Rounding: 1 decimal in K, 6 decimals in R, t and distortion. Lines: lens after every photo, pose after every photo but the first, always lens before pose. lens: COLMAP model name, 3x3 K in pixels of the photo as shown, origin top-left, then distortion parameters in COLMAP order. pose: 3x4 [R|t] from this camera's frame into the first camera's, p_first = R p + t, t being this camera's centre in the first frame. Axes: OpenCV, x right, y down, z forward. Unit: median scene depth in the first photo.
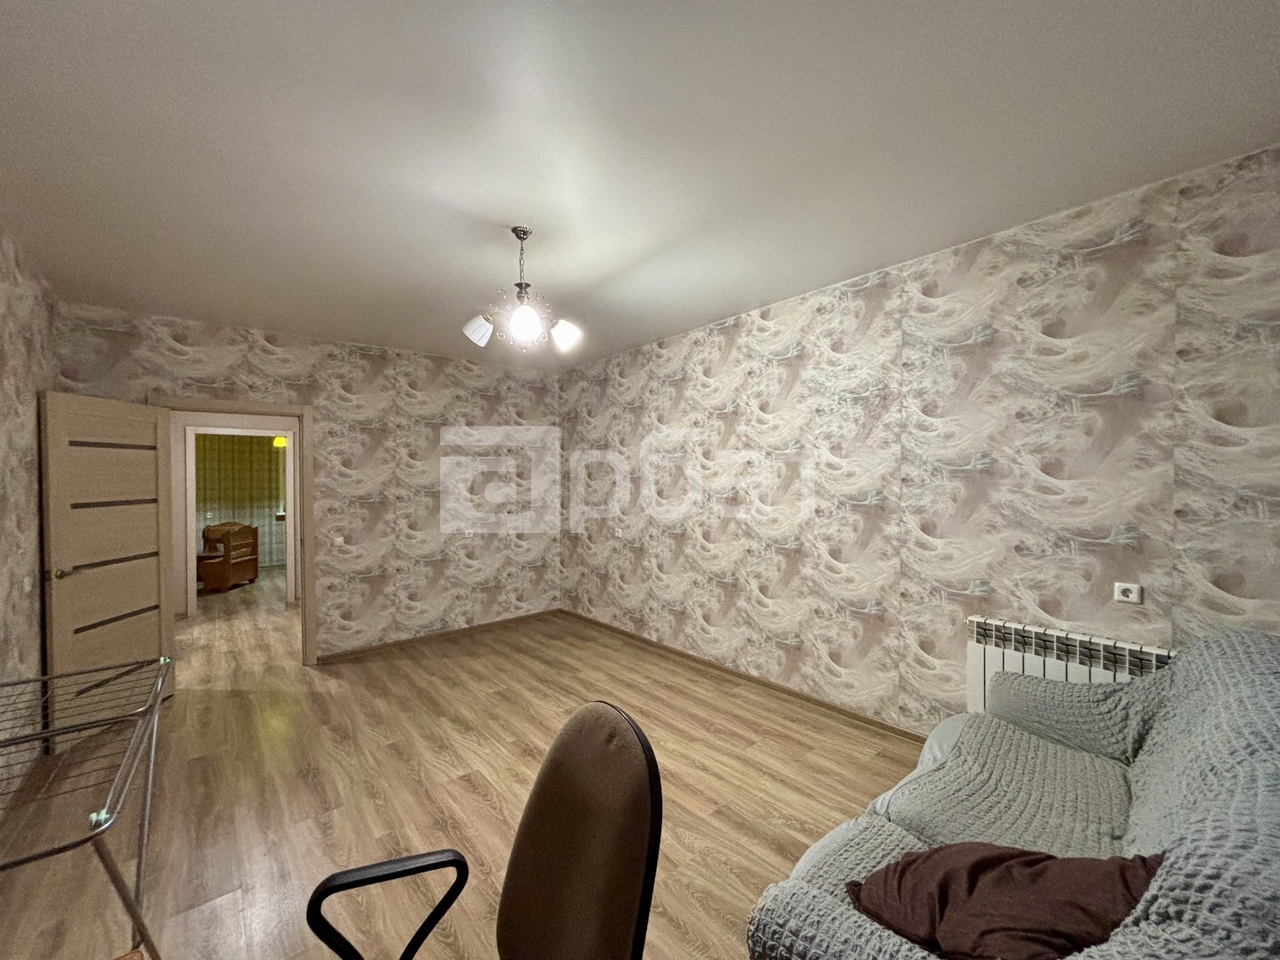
lens RADIAL K [[514.4, 0, 638.2], [0, 514.4, 478.5], [0, 0, 1]] dist [0.003863, -0.000613]
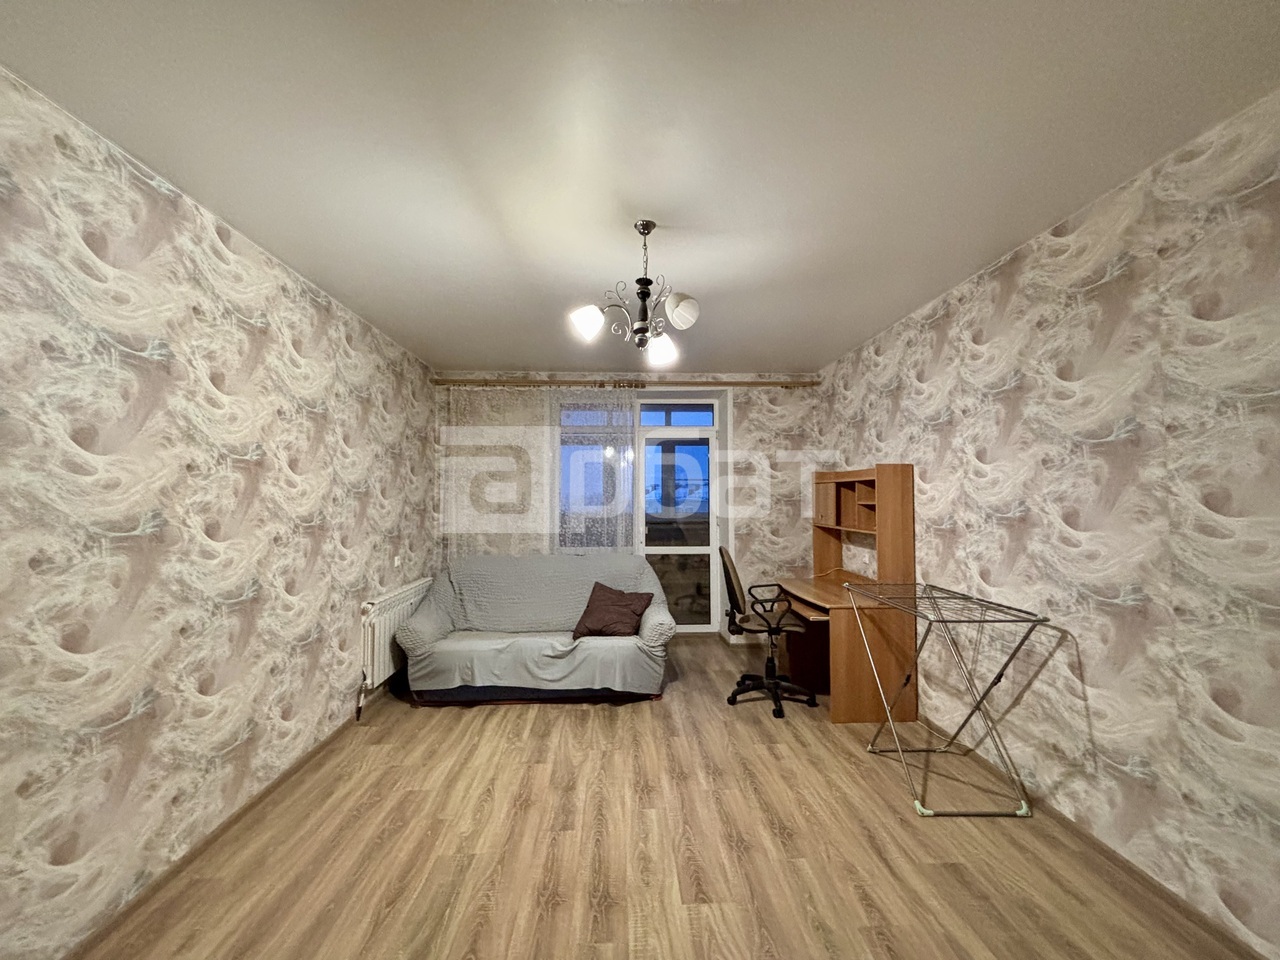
lens RADIAL K [[514.4, 0, 637.7], [0, 514.4, 478.3], [0, 0, 1]] dist [0.003863, -0.000613]
pose [[-0.792001, 0.037212, 0.609385, -0.524628], [0.012562, 0.998923, -0.044673, 0.011903], [-0.610391, -0.027726, -0.791615, 1.186142]]
